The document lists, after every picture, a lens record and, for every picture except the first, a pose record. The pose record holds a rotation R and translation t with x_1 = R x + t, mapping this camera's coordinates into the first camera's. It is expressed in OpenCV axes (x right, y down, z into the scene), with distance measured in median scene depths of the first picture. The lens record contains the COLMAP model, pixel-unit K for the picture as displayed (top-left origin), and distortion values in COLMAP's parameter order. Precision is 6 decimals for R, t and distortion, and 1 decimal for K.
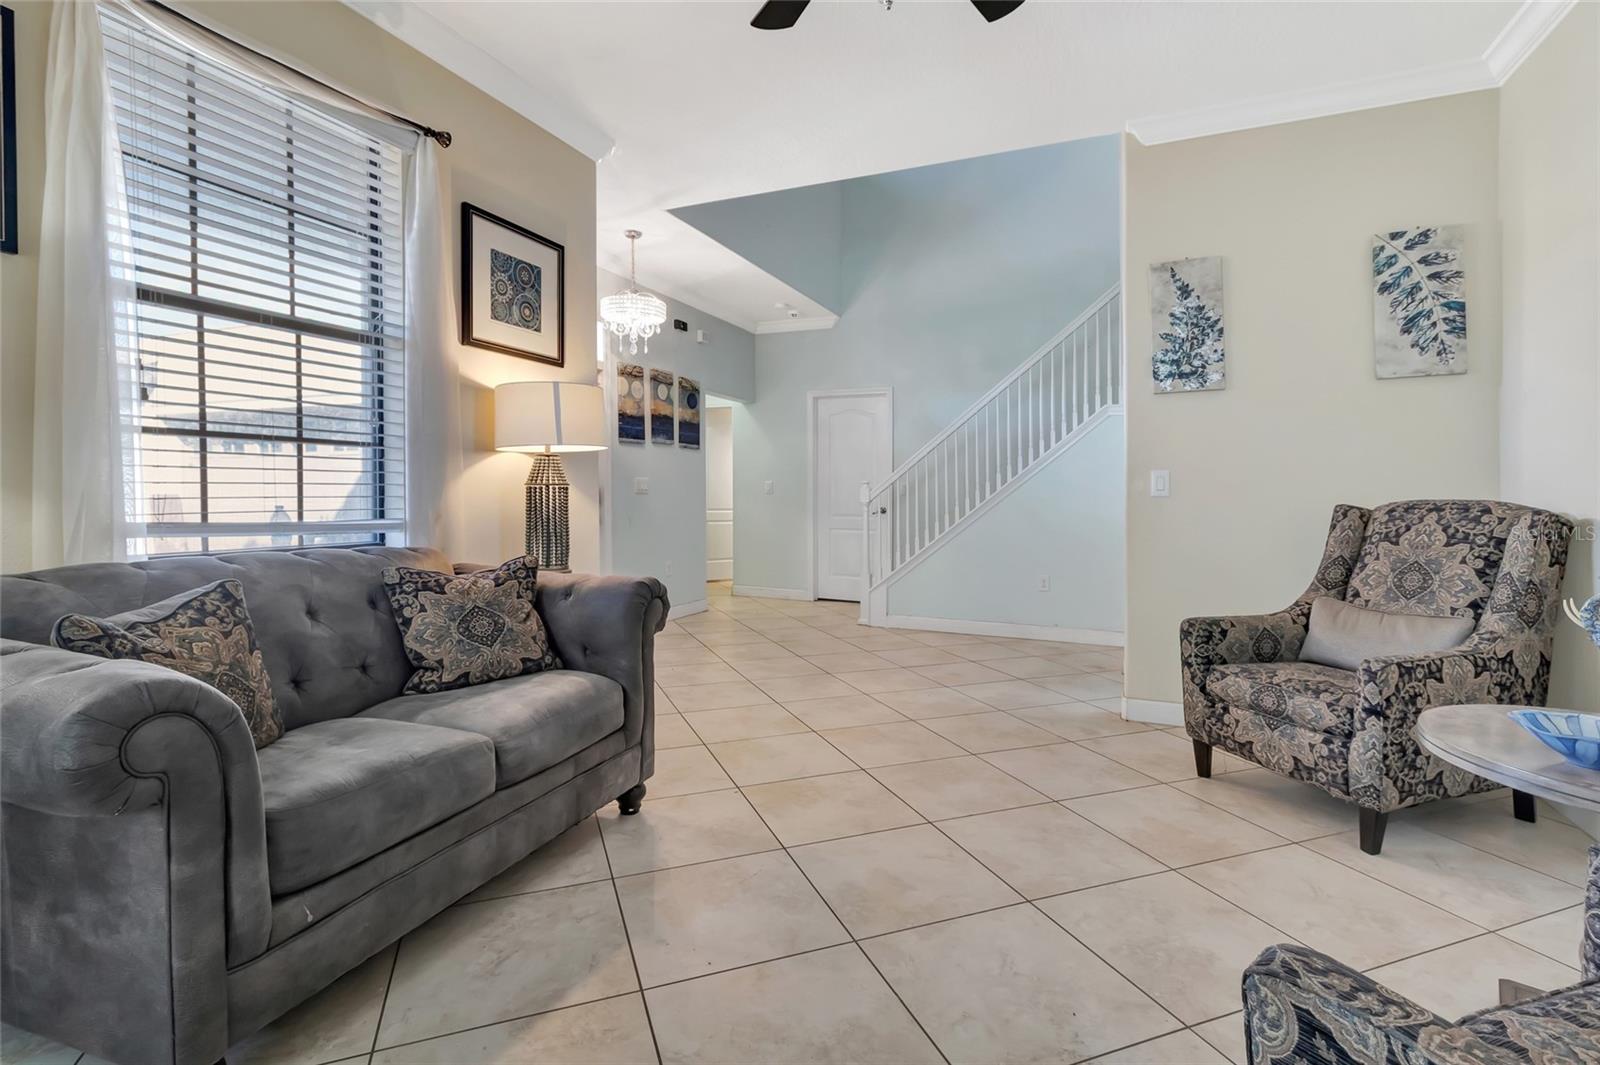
lens RADIAL K [[749.0, 0, 811.2], [0, 749.0, 484.4], [0, 0, 1]] dist [0.006074, -0.000368]
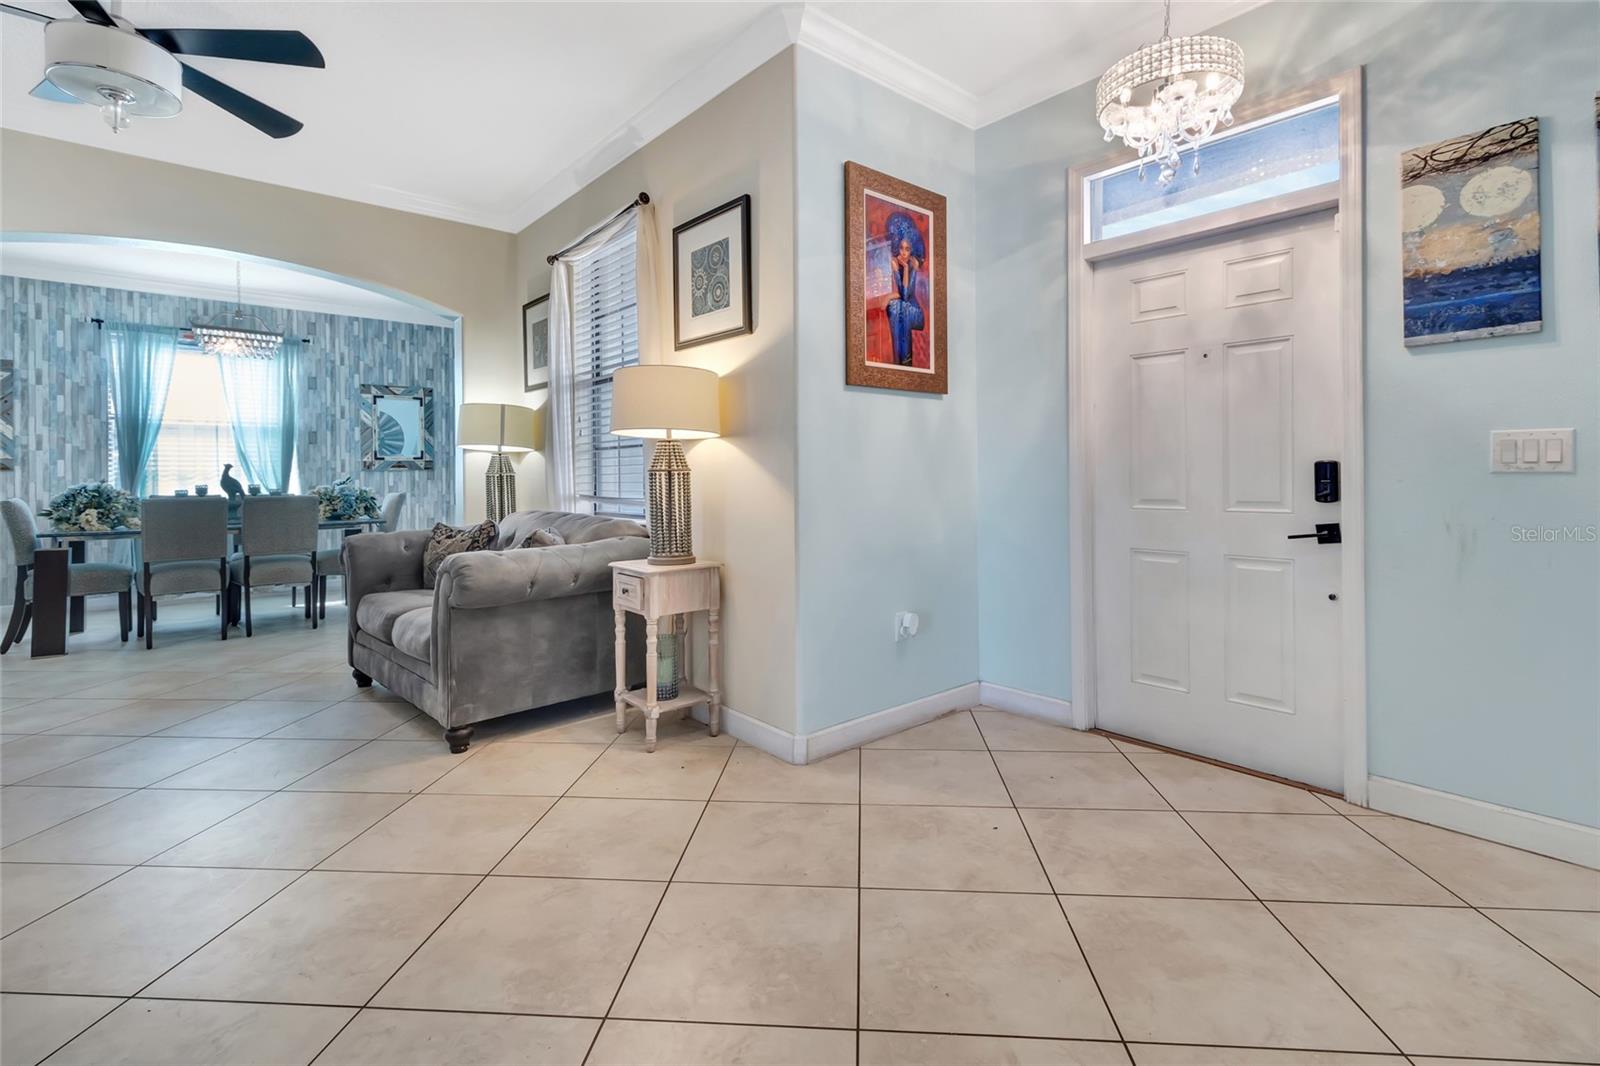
lens RADIAL K [[749.0, 0, 811.2], [0, 749.0, 484.9], [0, 0, 1]] dist [0.006074, -0.000368]
pose [[-0.435602, 0.006030, -0.900119, 0.446279], [0.016840, 0.999857, -0.001451, 0.023751], [0.899982, -0.015791, -0.435641, 1.528418]]
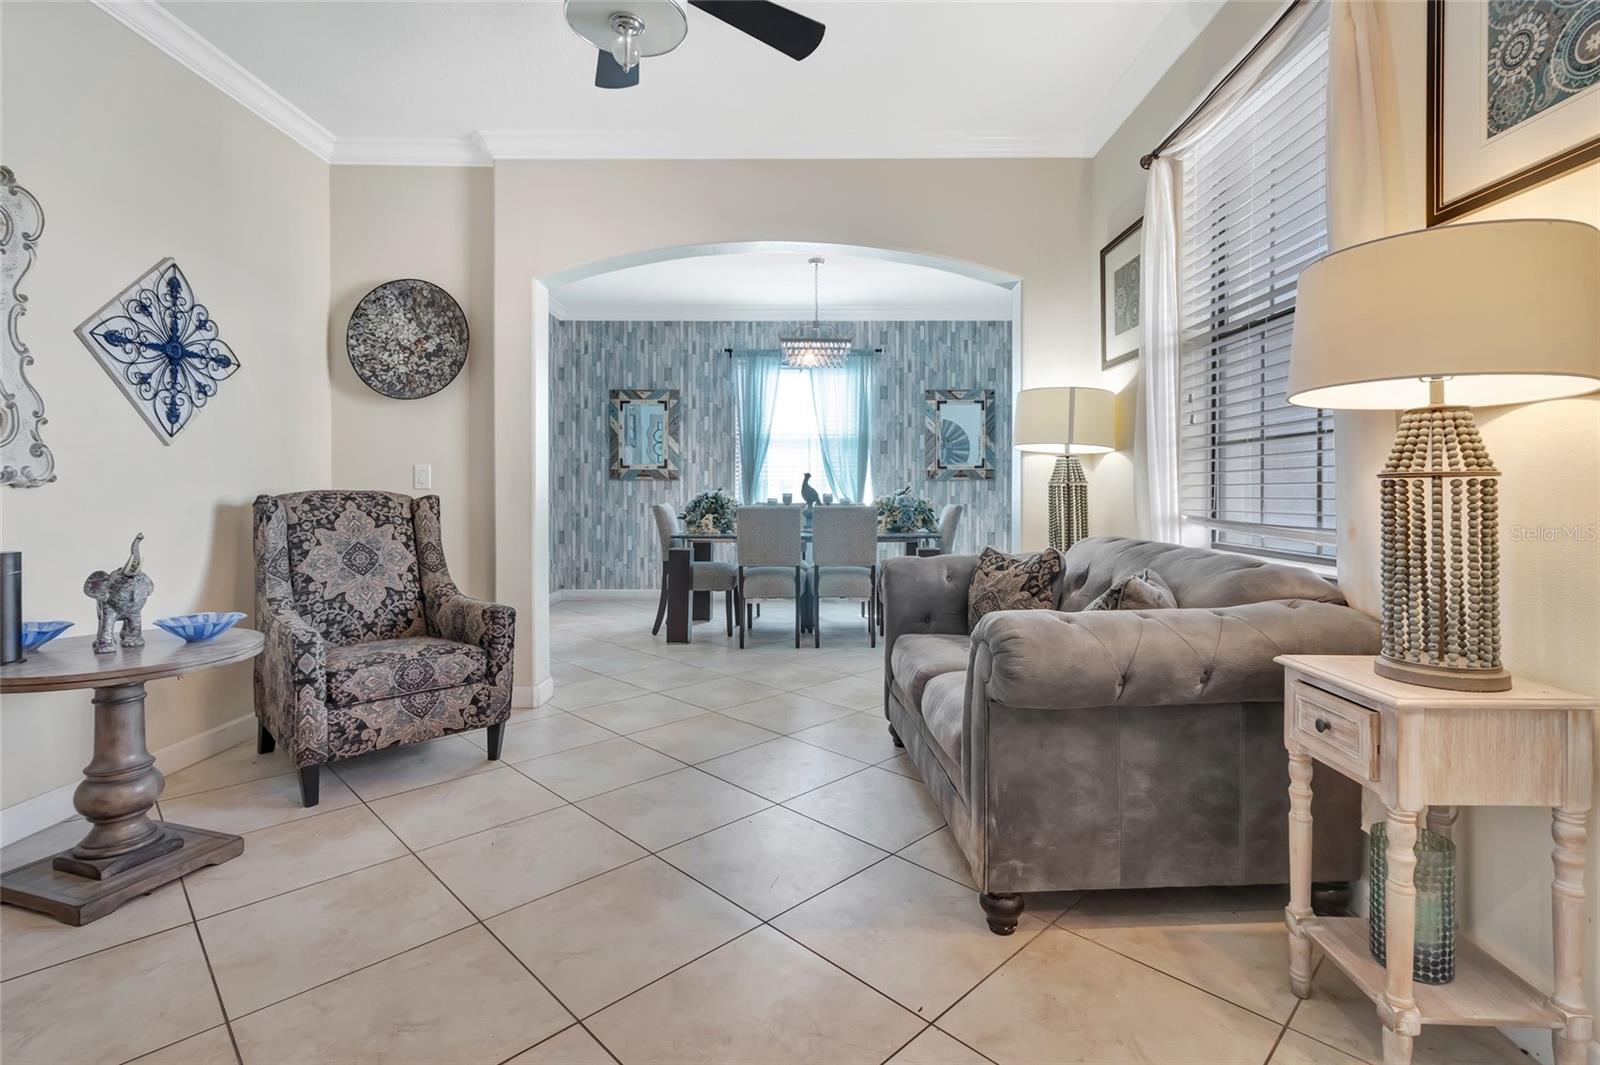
lens RADIAL K [[749.0, 0, 811.2], [0, 749.0, 484.4], [0, 0, 1]] dist [0.006074, -0.000368]
pose [[-0.920700, -0.010782, -0.390121, 0.161406], [-0.002045, 0.999738, -0.022805, 0.017063], [0.390265, -0.020199, -0.920481, 1.202394]]
